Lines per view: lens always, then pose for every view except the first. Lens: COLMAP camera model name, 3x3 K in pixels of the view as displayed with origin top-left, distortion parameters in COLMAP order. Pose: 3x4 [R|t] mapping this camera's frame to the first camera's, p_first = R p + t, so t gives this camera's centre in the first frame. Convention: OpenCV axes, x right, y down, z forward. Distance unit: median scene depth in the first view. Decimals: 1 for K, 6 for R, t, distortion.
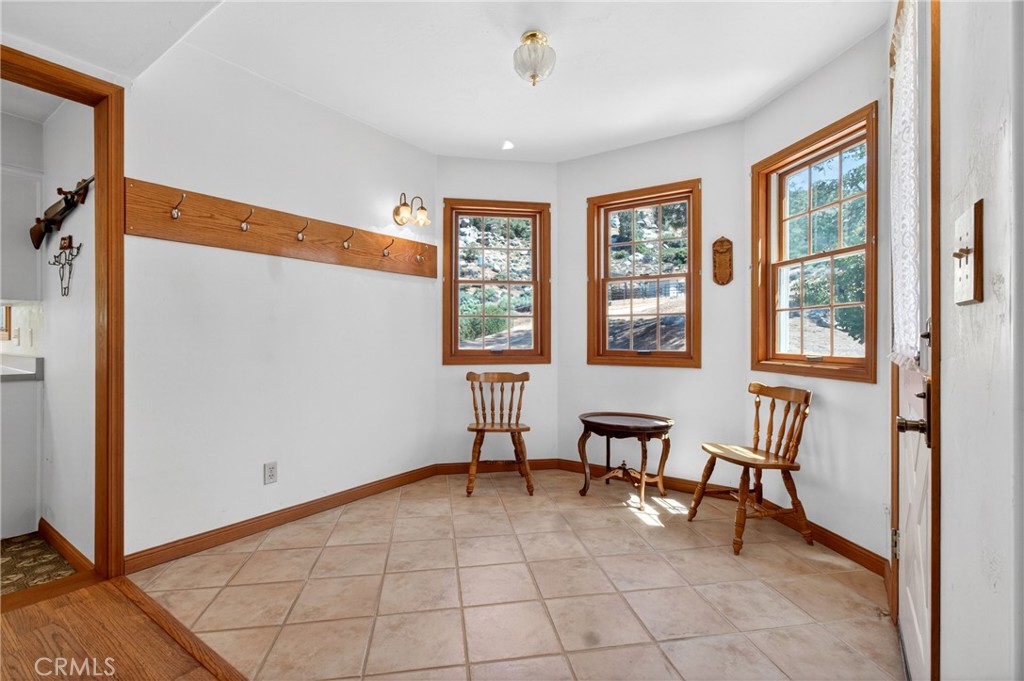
lens RADIAL K [[478.4, 0, 514.8], [0, 478.4, 334.1], [0, 0, 1]] dist [0.001648, 0.000525]
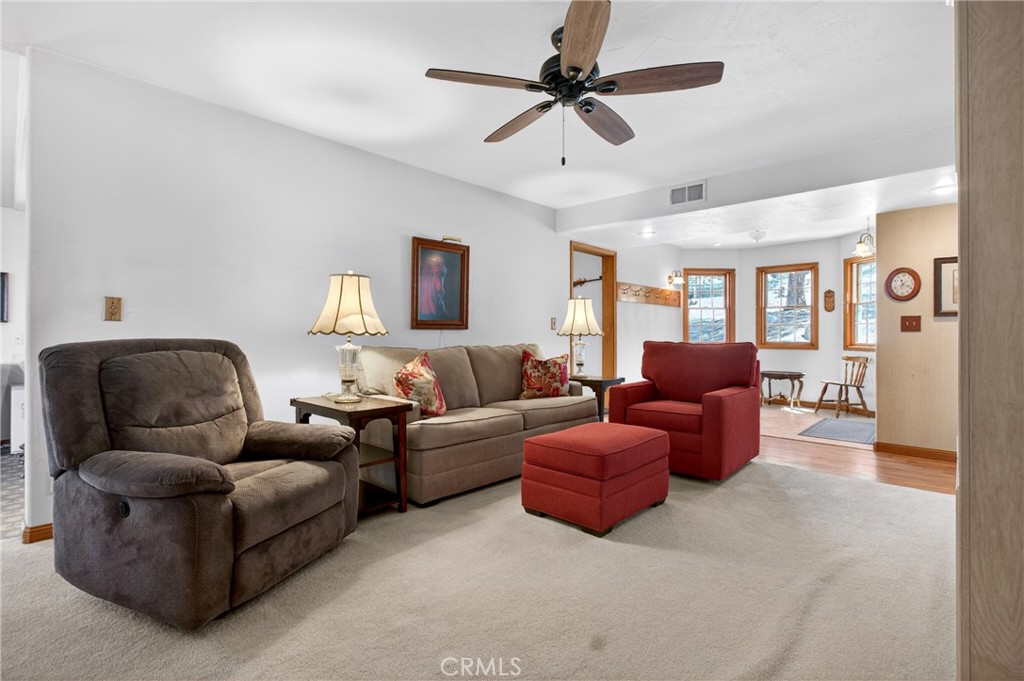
lens RADIAL K [[478.4, 0, 514.8], [0, 478.4, 334.1], [0, 0, 1]] dist [0.001648, 0.000525]
pose [[0.990815, 0.002319, -0.135205, -0.737116], [-0.001635, 0.999985, 0.005169, -0.010415], [0.135215, -0.004901, 0.990804, -1.448319]]
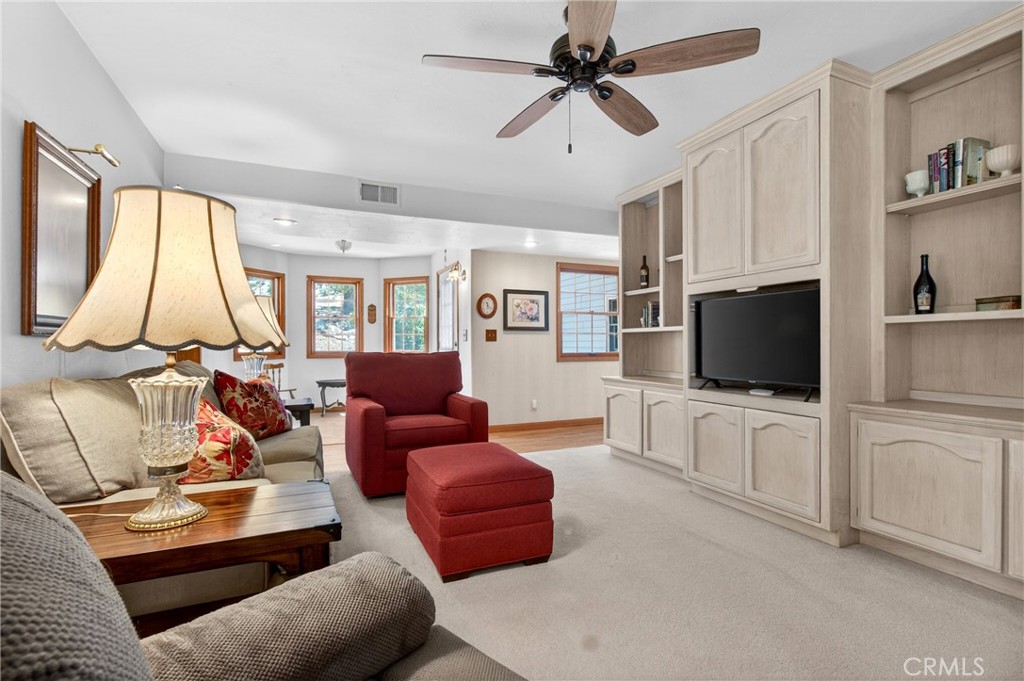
lens RADIAL K [[484.5, 0, 510.7], [0, 484.5, 345.9], [0, 0, 1]] dist [-0.000003, 0.000080]
pose [[0.539880, -0.005799, 0.841722, -1.358191], [-0.001258, 0.999970, 0.007696, -0.008685], [-0.841741, -0.005214, 0.539856, -1.003119]]
